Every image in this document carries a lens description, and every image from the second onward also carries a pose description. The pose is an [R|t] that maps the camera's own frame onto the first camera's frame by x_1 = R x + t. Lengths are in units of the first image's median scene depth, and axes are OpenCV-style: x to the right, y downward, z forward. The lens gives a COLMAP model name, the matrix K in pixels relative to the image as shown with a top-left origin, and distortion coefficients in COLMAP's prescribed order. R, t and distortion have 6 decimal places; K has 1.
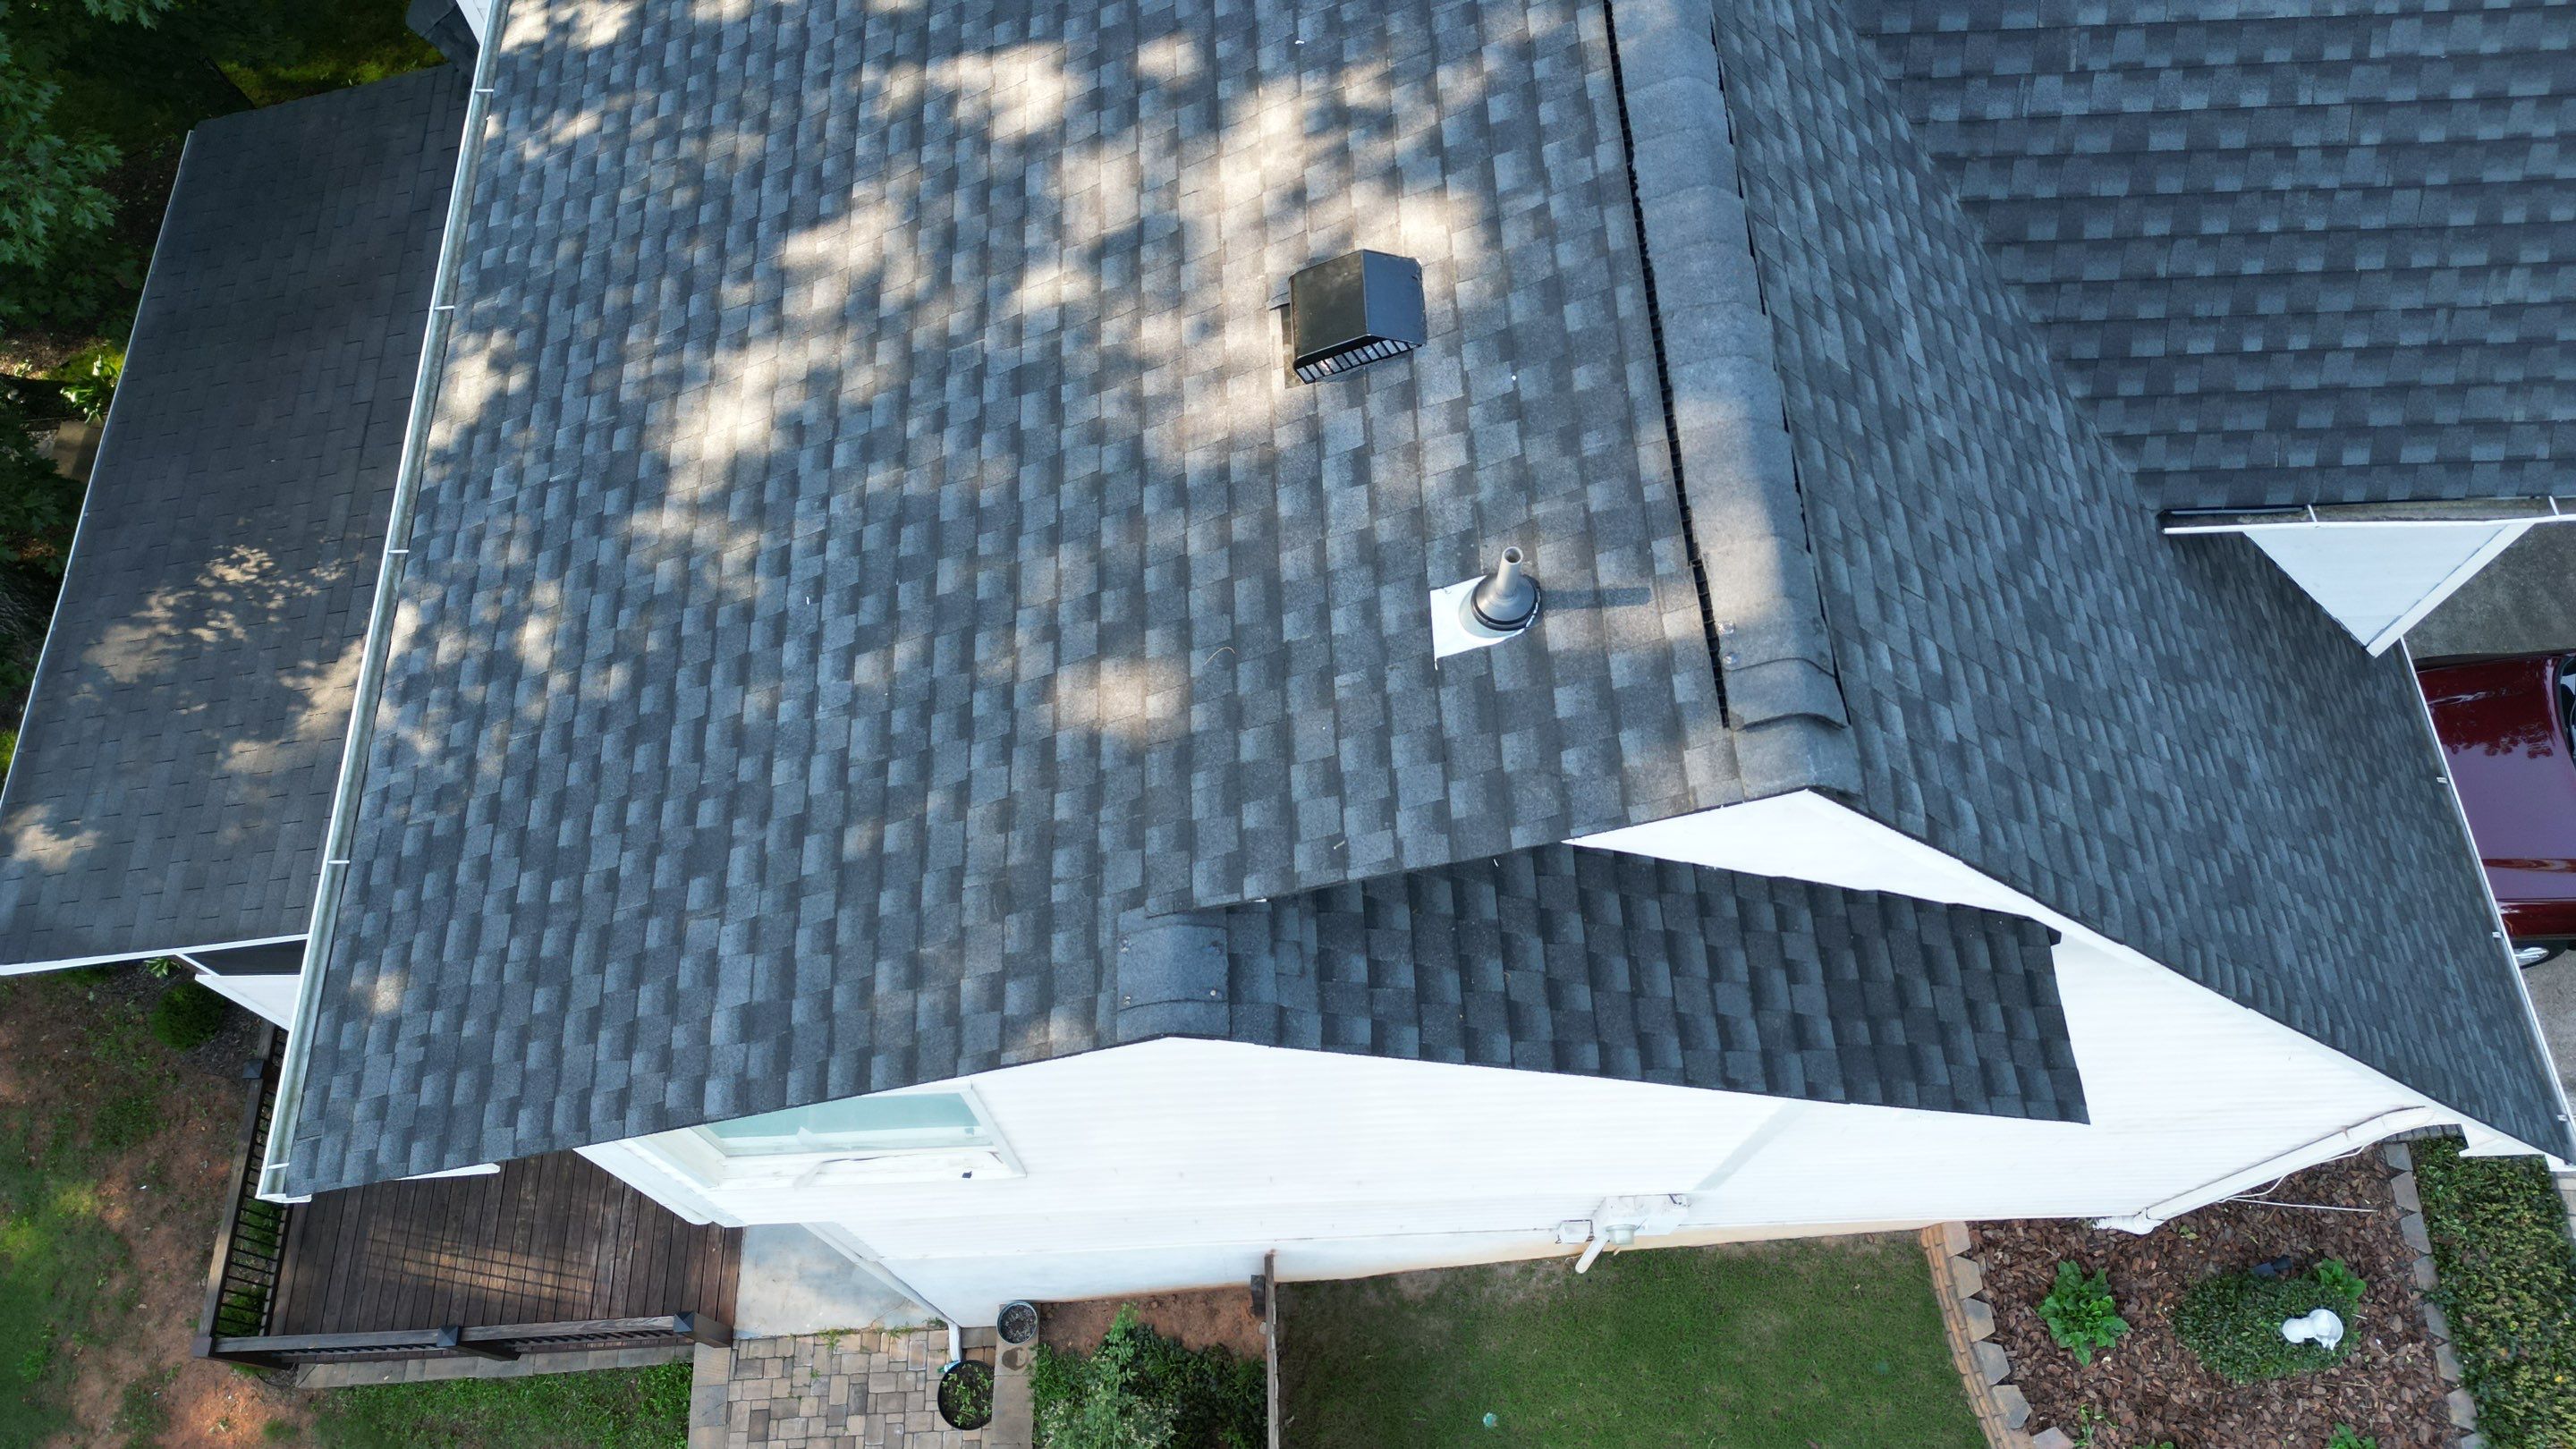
lens RADIAL K [[1688.5, 0, 1288.0], [0, 1688.5, 724.5], [0, 0, 1]] dist [0.032707, -0.039151]
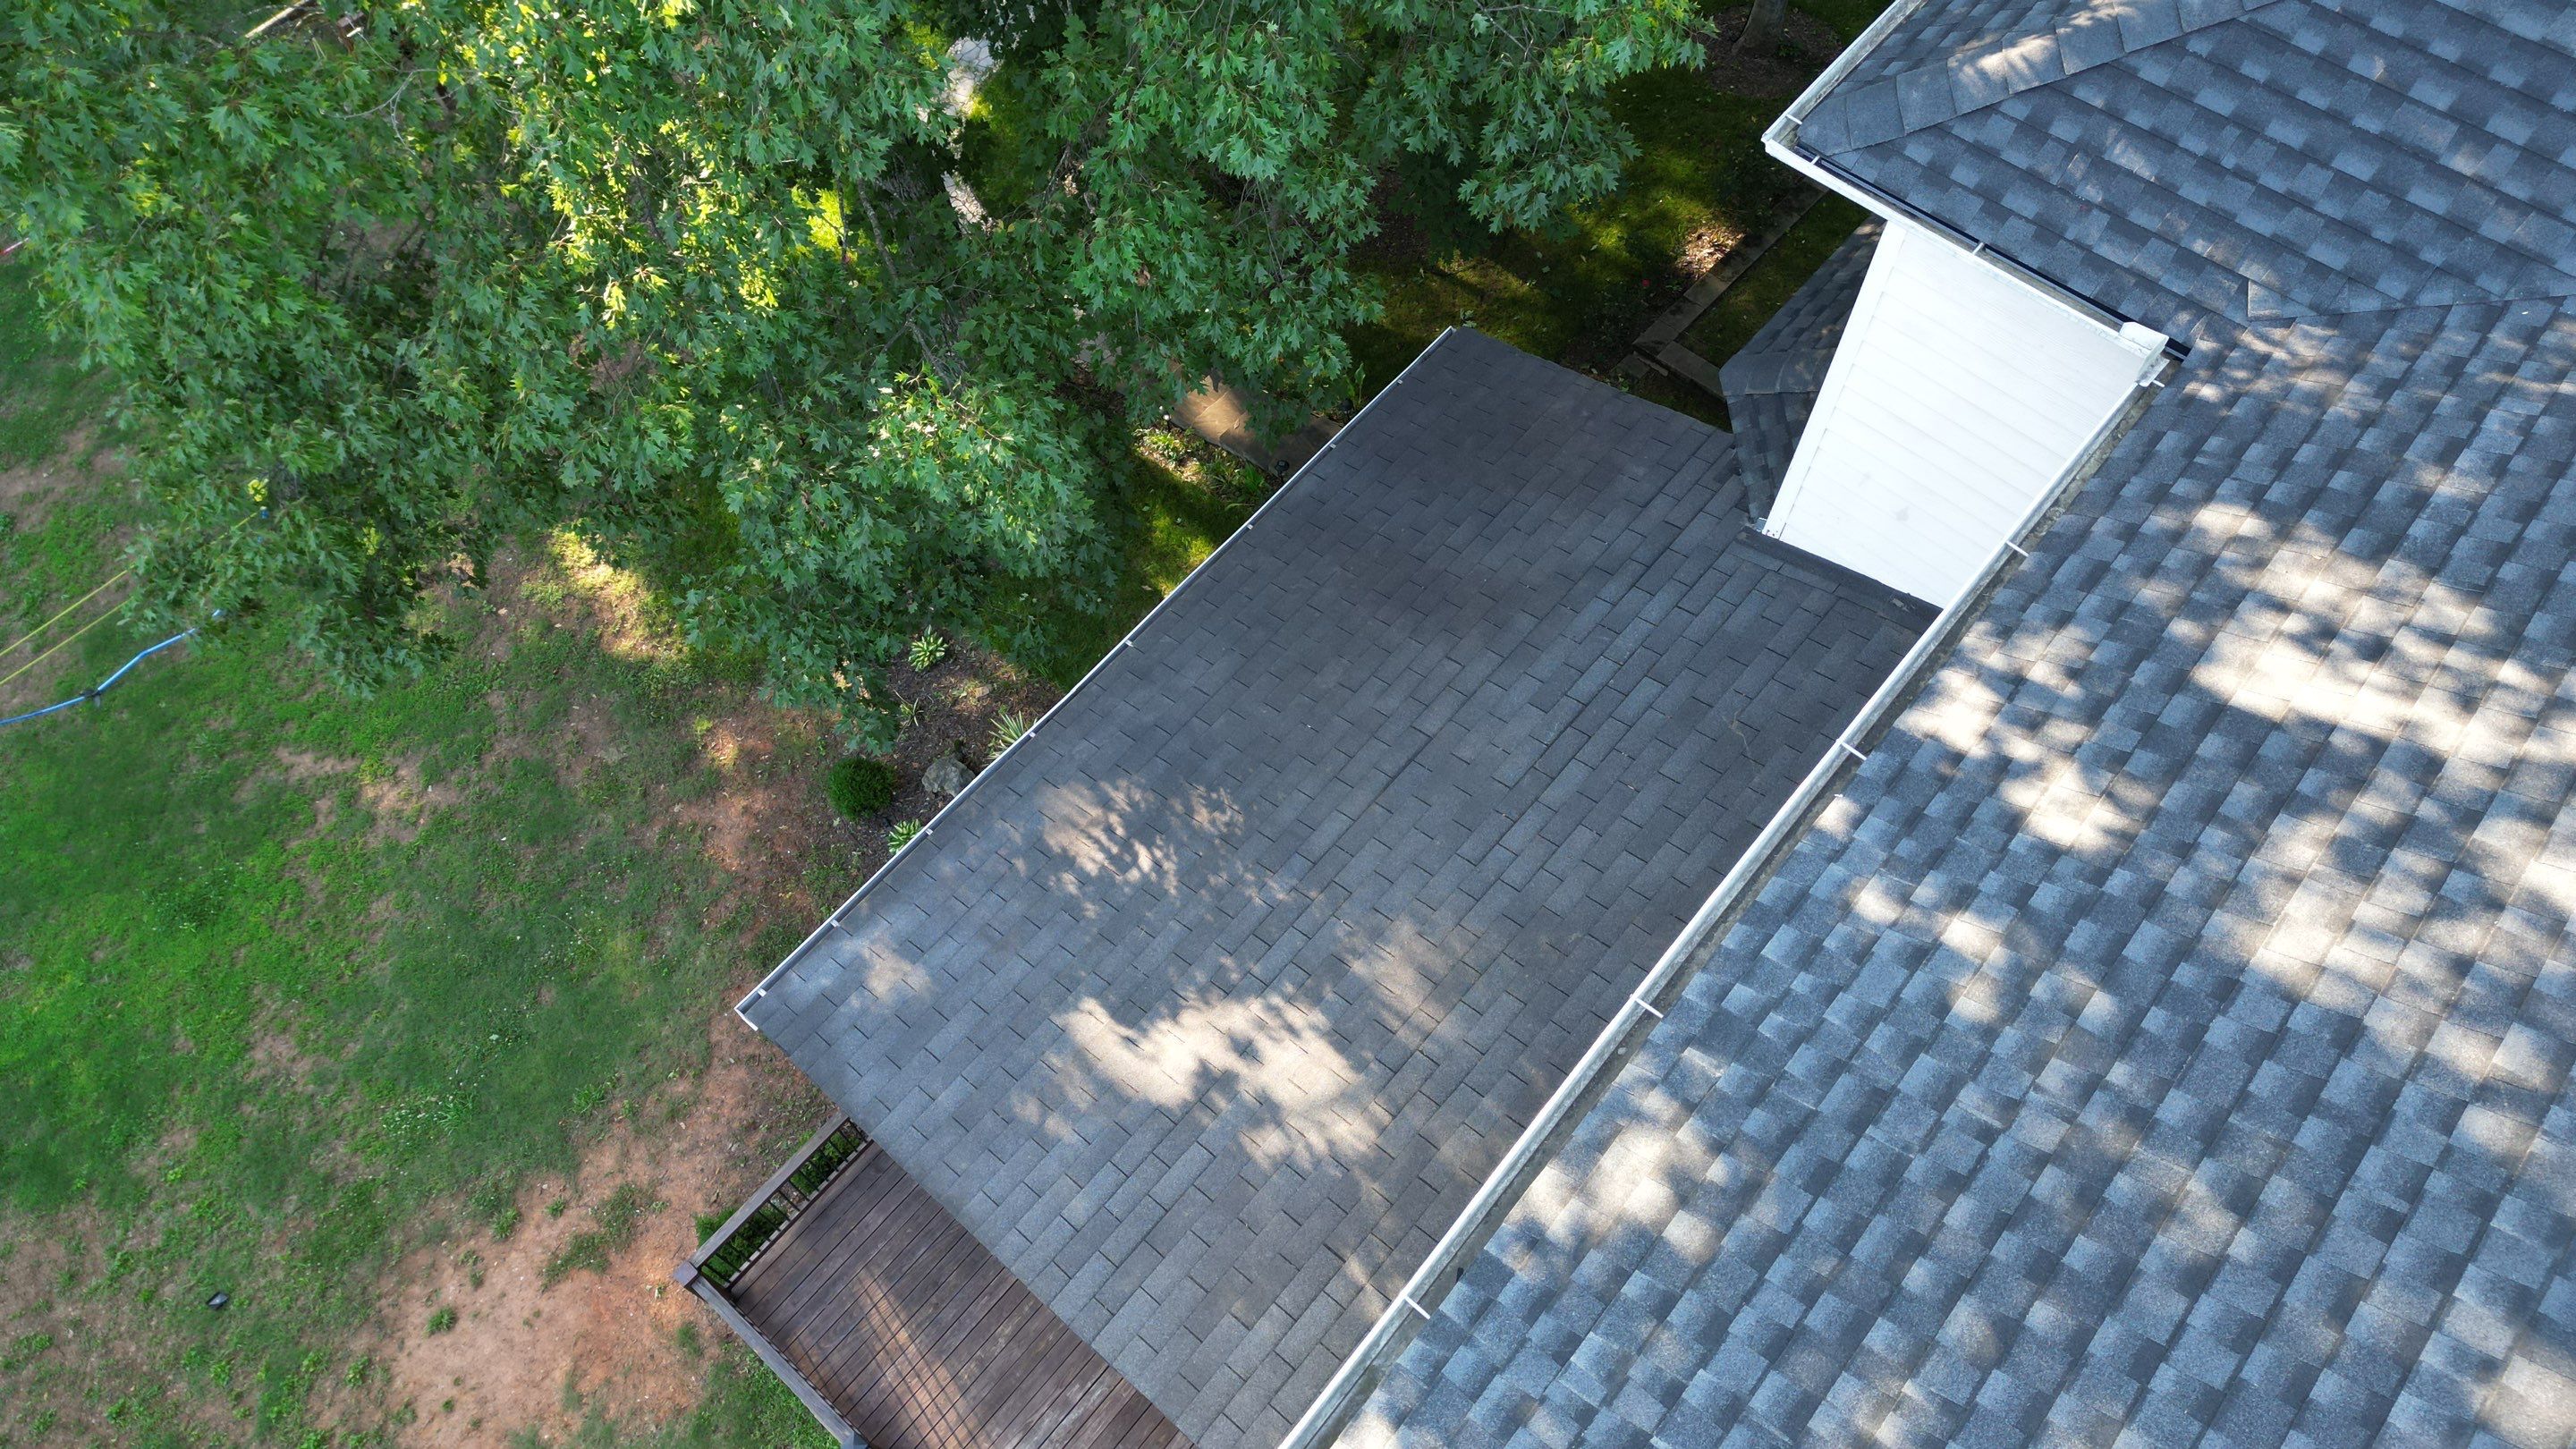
lens RADIAL K [[1688.5, 0, 1288.0], [0, 1688.5, 724.5], [0, 0, 1]] dist [0.032707, -0.039151]
pose [[0.722425, 0.592619, -0.356235, -0.415058], [-0.620515, 0.782953, 0.044121, -0.274813], [0.305063, 0.189175, 0.933354, 0.227988]]
